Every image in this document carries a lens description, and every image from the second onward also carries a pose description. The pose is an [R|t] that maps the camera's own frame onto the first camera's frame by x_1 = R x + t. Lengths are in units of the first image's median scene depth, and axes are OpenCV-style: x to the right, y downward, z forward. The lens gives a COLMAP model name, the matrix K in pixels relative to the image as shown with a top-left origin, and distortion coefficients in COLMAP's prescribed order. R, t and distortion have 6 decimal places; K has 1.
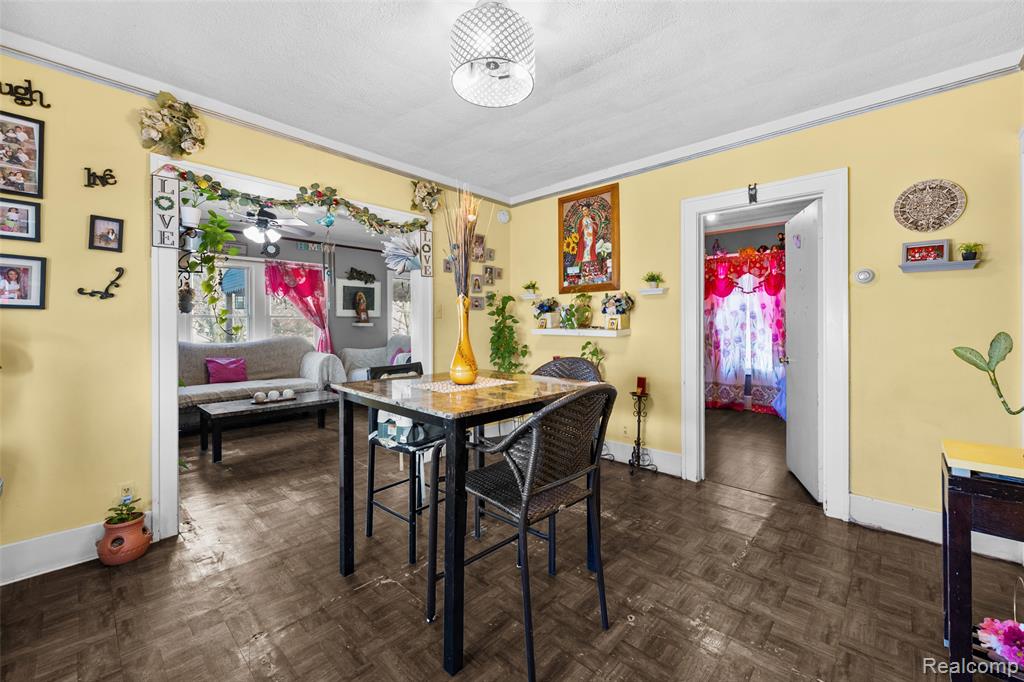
lens RADIAL K [[412.6, 0, 516.1], [0, 412.6, 323.1], [0, 0, 1]] dist [0.000578, -0.000013]
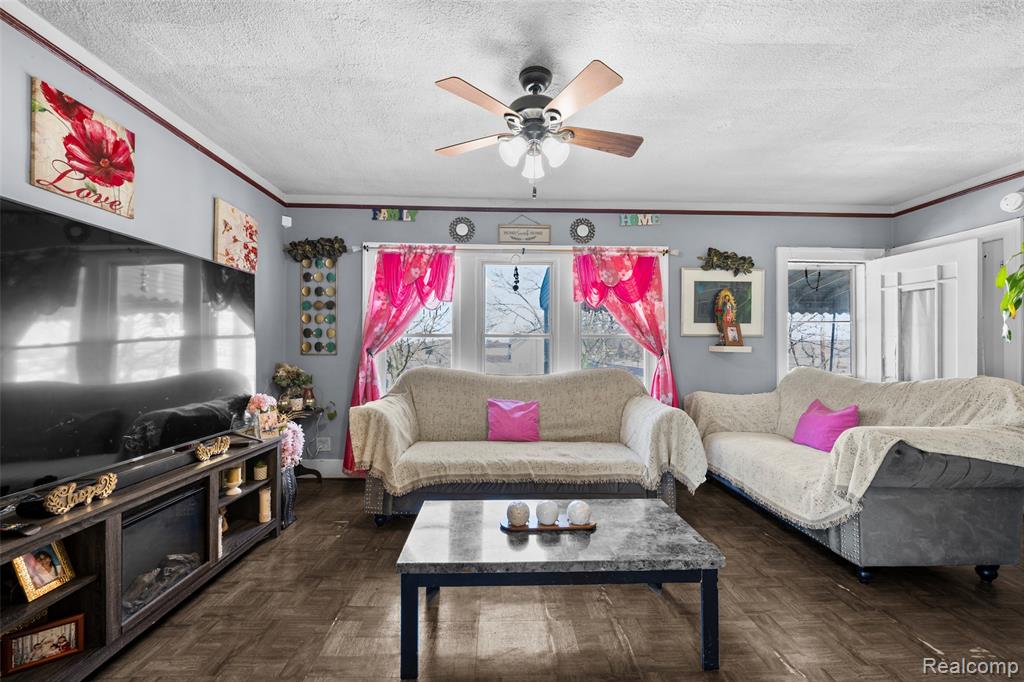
lens RADIAL K [[405.7, 0, 512.3], [0, 405.7, 350.3], [0, 0, 1]] dist [-0.001790, 0.000031]
pose [[0.707083, 0.008588, -0.707078, -0.214042], [-0.005846, 0.999963, 0.006299, 0.003046], [0.707106, -0.000320, 0.707107, 0.455648]]
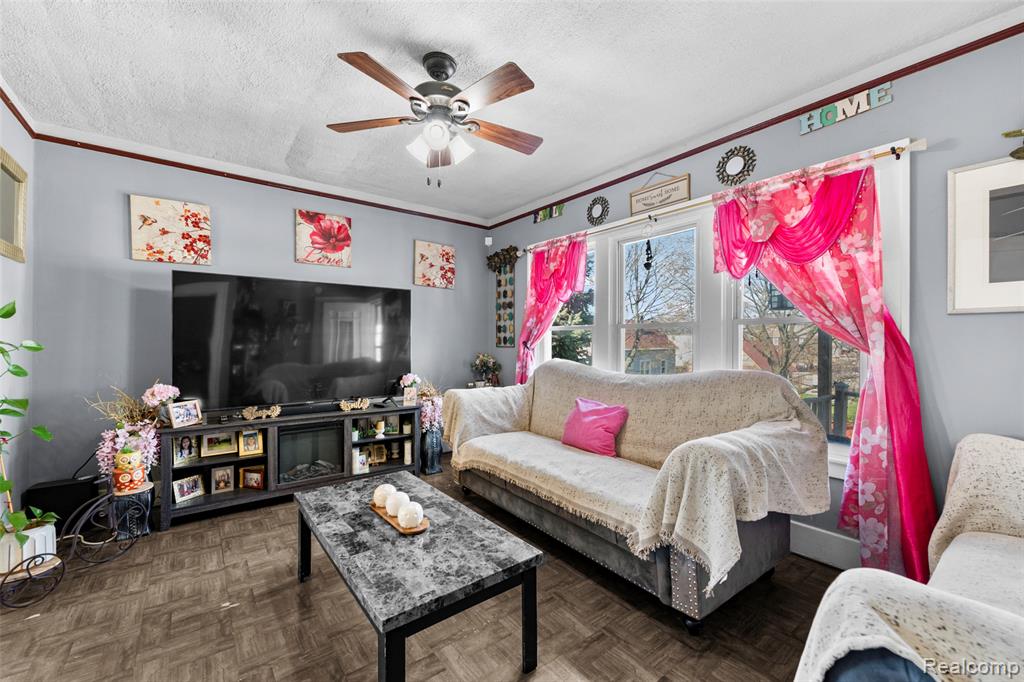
lens RADIAL K [[411.4, 0, 511.2], [0, 411.4, 344.1], [0, 0, 1]] dist [-0.008114, 0.000017]
pose [[-0.158536, 0.009180, -0.987311, -0.125547], [0.001235, 0.999958, 0.009099, 0.003203], [0.987352, 0.000223, -0.158541, 0.795894]]
